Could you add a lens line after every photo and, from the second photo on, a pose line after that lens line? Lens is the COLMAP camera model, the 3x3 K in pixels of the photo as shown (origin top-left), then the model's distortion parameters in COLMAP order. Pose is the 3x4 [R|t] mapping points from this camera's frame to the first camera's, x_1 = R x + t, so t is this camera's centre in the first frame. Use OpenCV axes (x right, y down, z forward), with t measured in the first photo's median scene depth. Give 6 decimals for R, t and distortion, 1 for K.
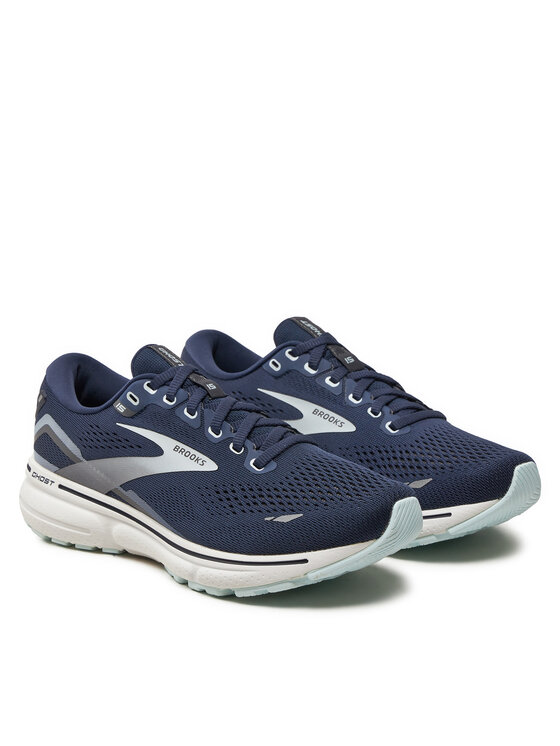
lens RADIAL K [[2113.9, 0, 281.5], [0, 2113.9, 374.6], [0, 0, 1]] dist [0.116710, 0.000000]
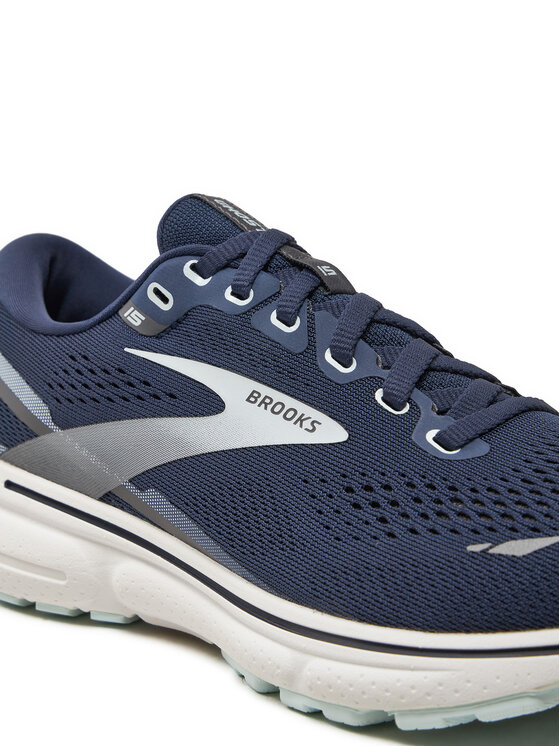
lens RADIAL K [[1745.7, 0, 279.3], [0, 1745.7, 368.4], [0, 0, 1]] dist [-0.054612, 0.000000]
pose [[0.999796, 0.015214, 0.013270, -0.048954], [-0.014414, 0.998188, -0.058419, 0.050539], [-0.014135, 0.058216, 0.998204, 0.615583]]
